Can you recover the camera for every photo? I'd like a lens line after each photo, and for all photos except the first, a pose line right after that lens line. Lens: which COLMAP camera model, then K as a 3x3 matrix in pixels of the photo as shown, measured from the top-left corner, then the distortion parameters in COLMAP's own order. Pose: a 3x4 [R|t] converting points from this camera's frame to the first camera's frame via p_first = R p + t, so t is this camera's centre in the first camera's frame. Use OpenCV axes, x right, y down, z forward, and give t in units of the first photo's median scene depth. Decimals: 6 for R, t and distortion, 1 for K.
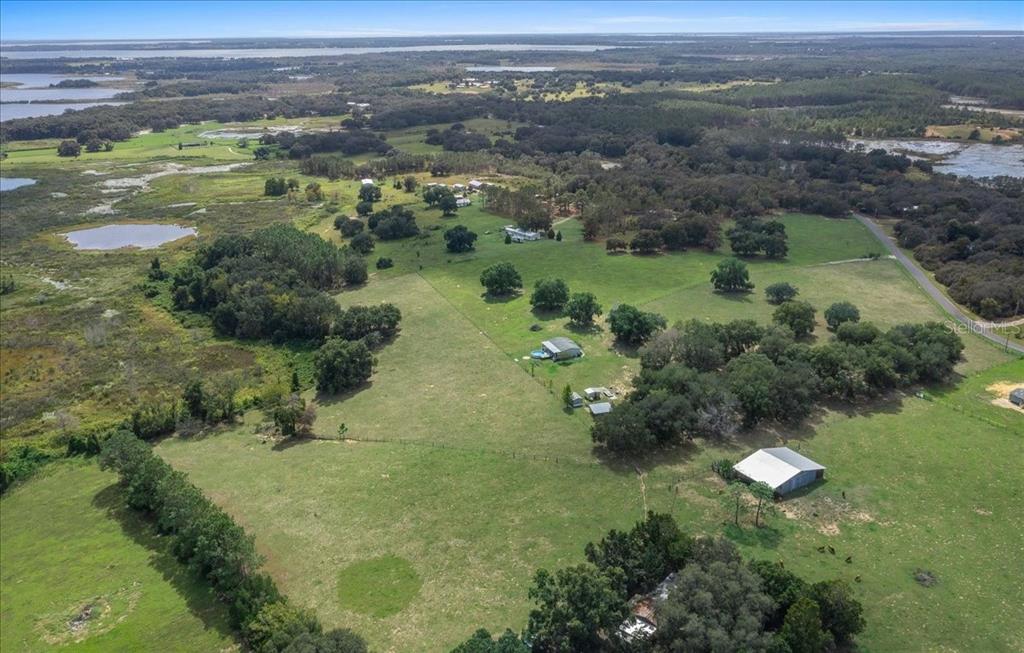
lens RADIAL K [[808.9, 0, 512.0], [0, 808.9, 326.5], [0, 0, 1]] dist [-0.017174, 0.000831]
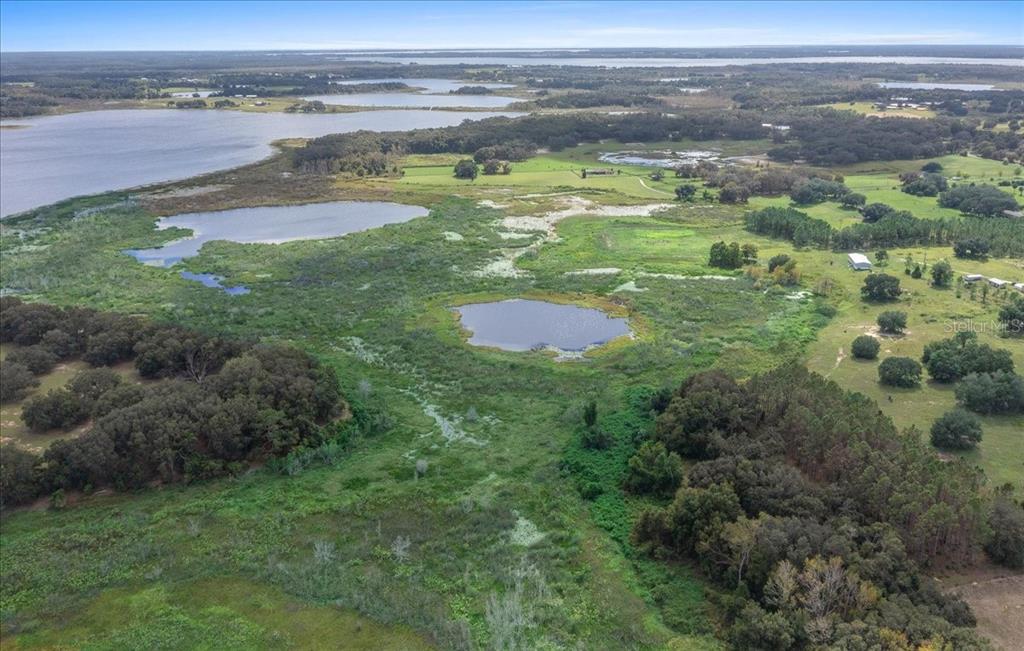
lens RADIAL K [[808.9, 0, 512.0], [0, 808.9, 325.5], [0, 0, 1]] dist [-0.017174, 0.000831]
pose [[0.910784, 0.136392, -0.389705, -0.131407], [-0.141156, 0.989849, 0.016538, -0.071033], [0.388004, 0.039946, 0.920791, 0.202216]]
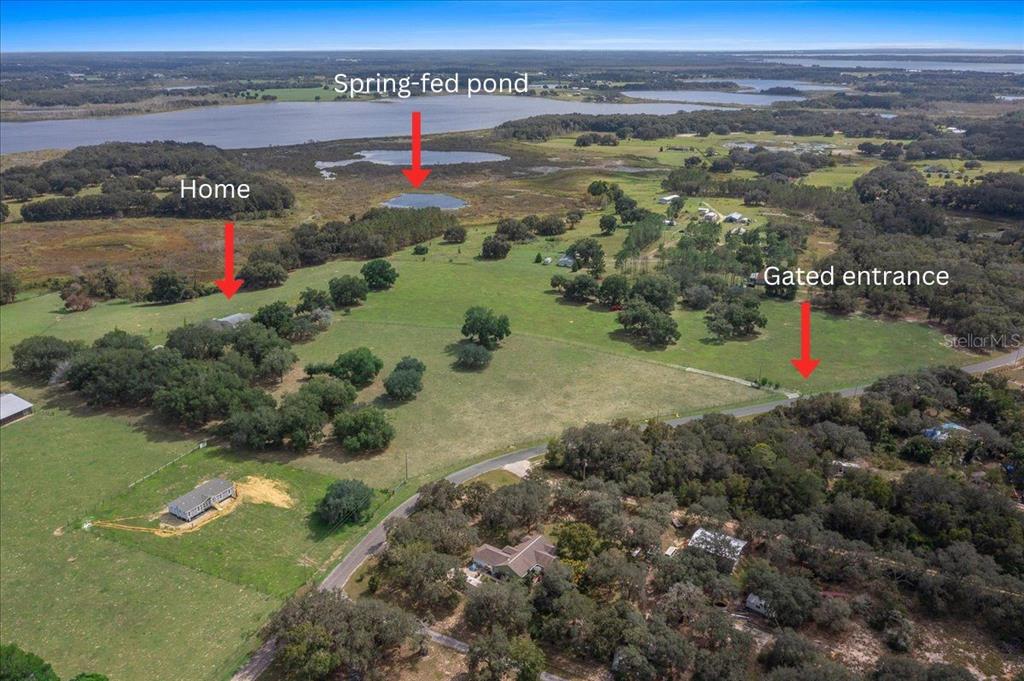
lens RADIAL K [[810.0, 0, 512.0], [0, 810.0, 340.5], [0, 0, 1]] dist [-0.010595, -0.001680]
pose [[0.578663, 0.283978, -0.764530, 0.390977], [-0.282198, 0.949234, 0.138992, -0.072407], [0.765189, 0.135319, 0.629425, 0.188860]]
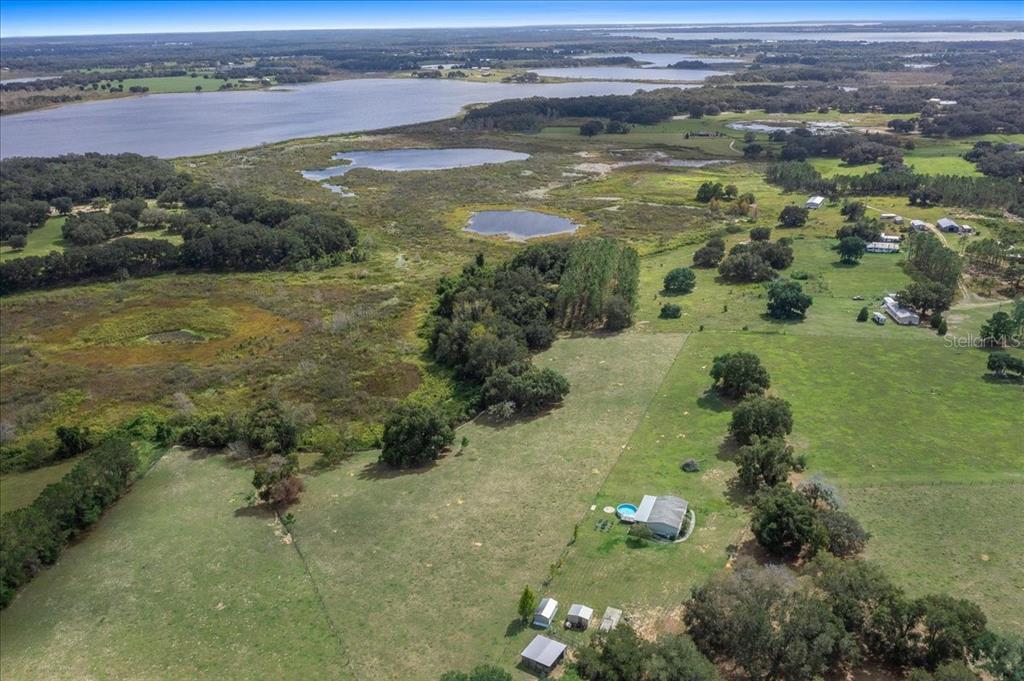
lens RADIAL K [[810.0, 0, 512.0], [0, 810.0, 340.5], [0, 0, 1]] dist [-0.010595, -0.001680]
pose [[0.730837, 0.243571, -0.637613, 0.115206], [-0.221888, 0.968204, 0.115529, -0.051221], [0.645479, 0.057046, 0.761644, 0.140449]]
